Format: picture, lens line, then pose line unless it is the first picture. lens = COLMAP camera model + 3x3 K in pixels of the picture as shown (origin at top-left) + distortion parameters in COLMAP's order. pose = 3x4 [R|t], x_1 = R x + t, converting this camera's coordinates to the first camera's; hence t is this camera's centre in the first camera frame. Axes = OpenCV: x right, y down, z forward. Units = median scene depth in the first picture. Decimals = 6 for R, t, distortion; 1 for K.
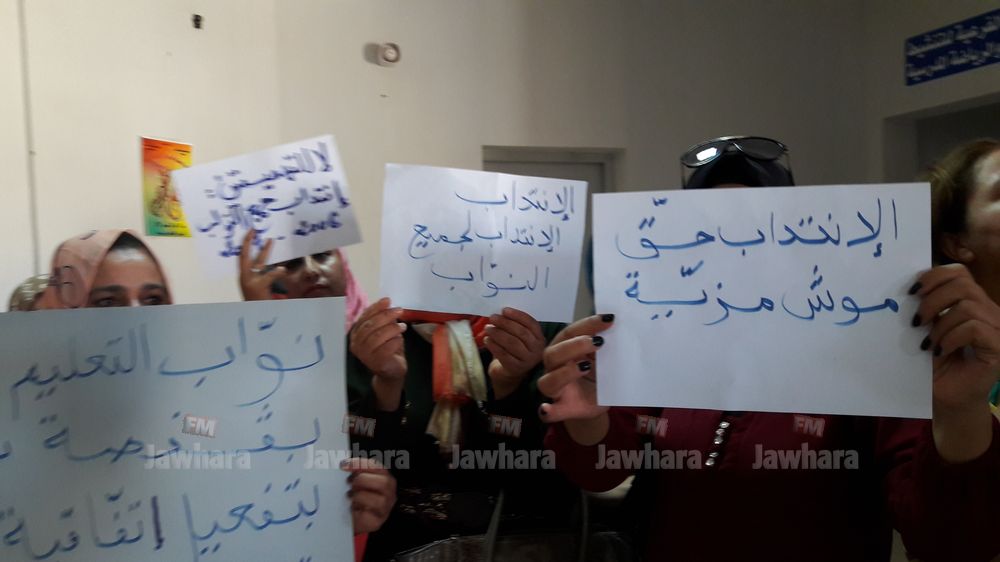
lens RADIAL K [[920.3, 0, 500.0], [0, 920.3, 281.0], [0, 0, 1]] dist [0.096981, -0.097189]
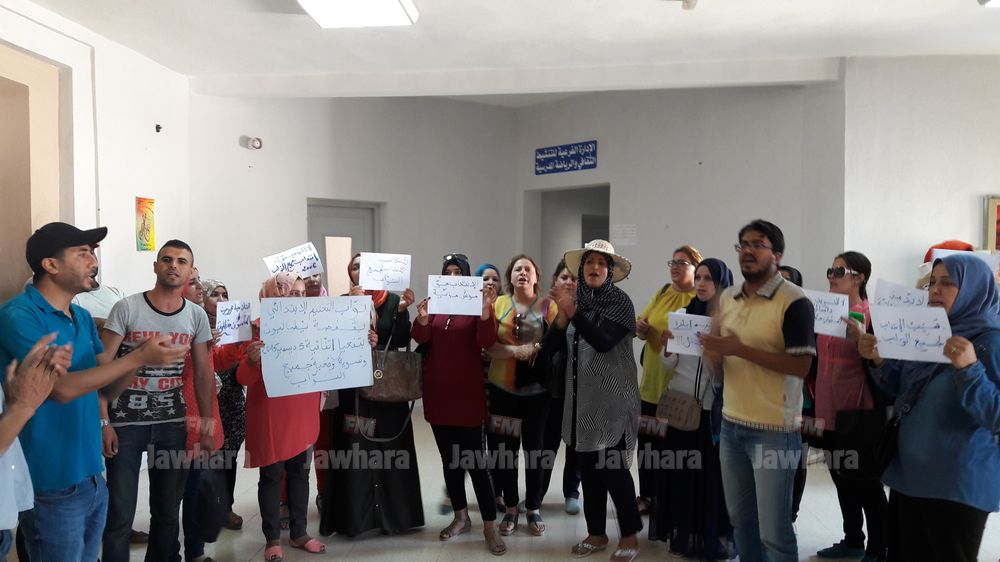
lens RADIAL K [[920.3, 0, 500.0], [0, 920.3, 281.0], [0, 0, 1]] dist [0.096981, -0.097189]
pose [[0.946743, 0.017388, 0.321521, -1.187882], [-0.024387, 0.999545, 0.017753, -0.152083], [-0.321066, -0.024648, 0.946736, -3.915864]]
